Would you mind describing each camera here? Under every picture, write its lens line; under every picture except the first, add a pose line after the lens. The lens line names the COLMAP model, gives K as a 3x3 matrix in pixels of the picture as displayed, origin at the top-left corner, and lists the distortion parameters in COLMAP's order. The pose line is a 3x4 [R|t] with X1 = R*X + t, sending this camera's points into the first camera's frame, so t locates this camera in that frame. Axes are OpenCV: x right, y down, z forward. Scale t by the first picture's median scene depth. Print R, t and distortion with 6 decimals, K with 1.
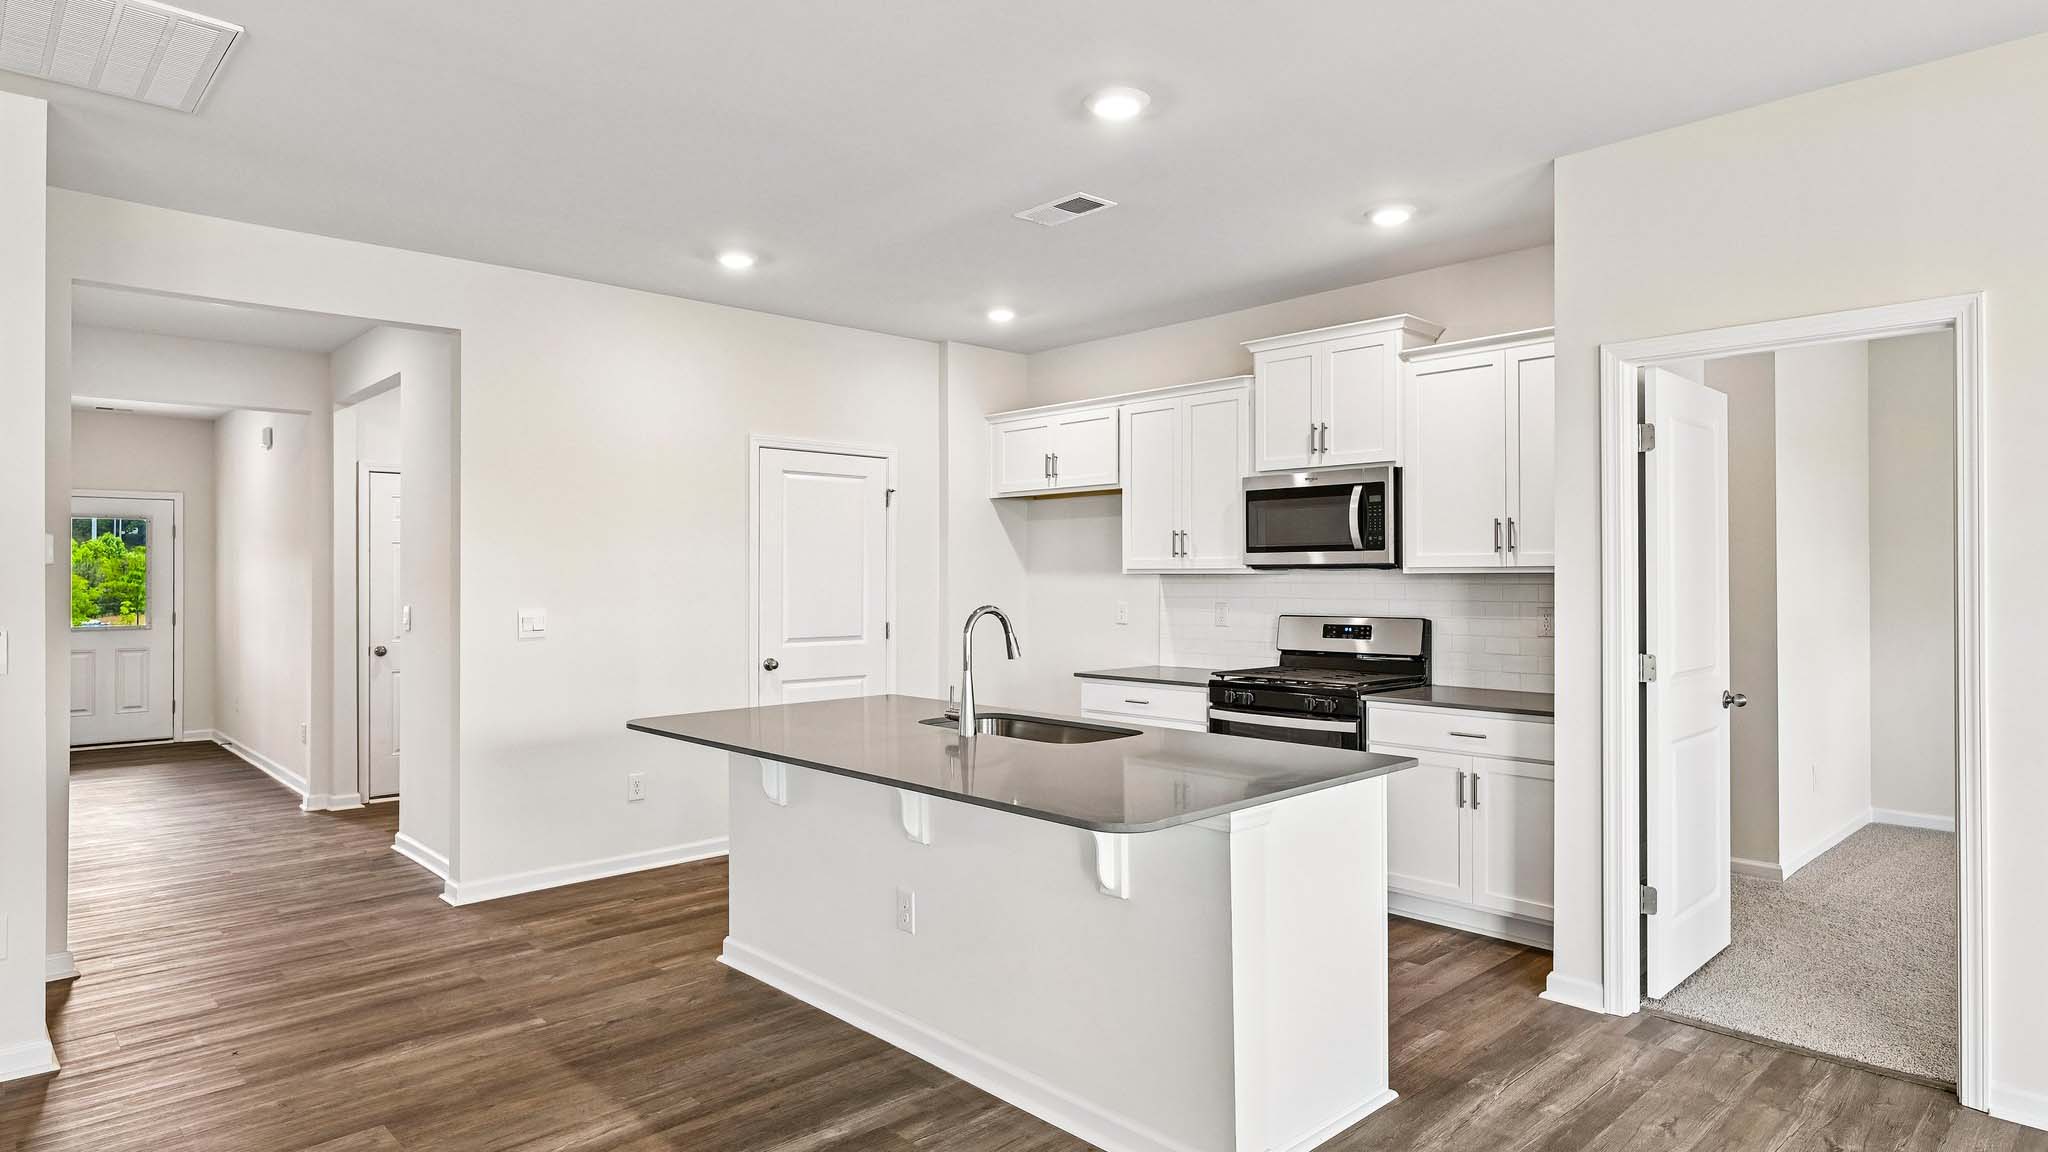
lens RADIAL K [[1149.4, 0, 1016.9], [0, 1149.4, 574.5], [0, 0, 1]] dist [-0.001399, -0.000131]
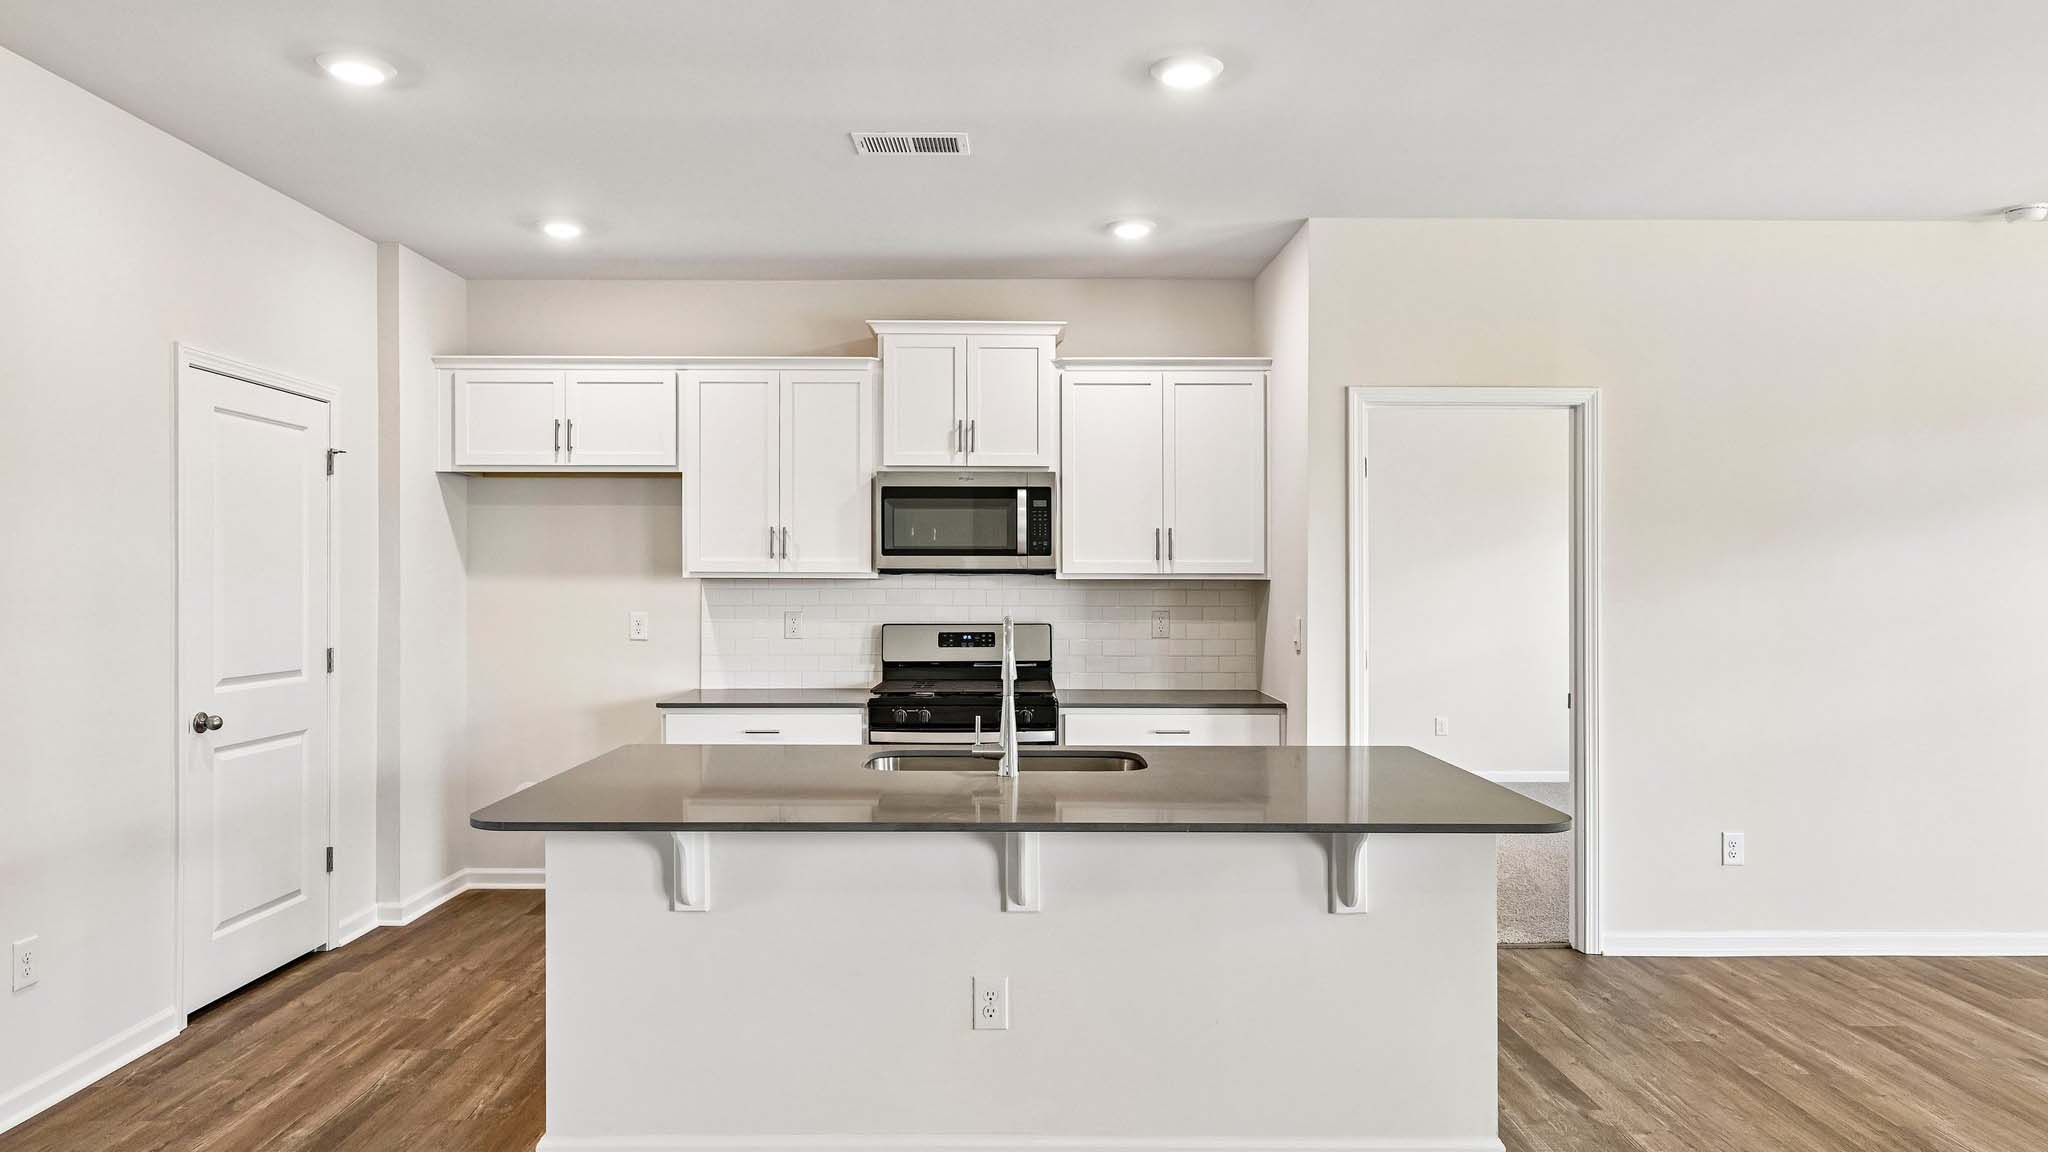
lens RADIAL K [[1278.7, 0, 1018.7], [0, 1278.7, 567.9], [0, 0, 1]] dist [-0.000420, -0.000670]
pose [[0.679729, 0.011312, 0.733376, -0.454875], [-0.005120, 0.999930, -0.010679, 0.001156], [-0.733446, 0.003504, 0.679739, 0.239992]]
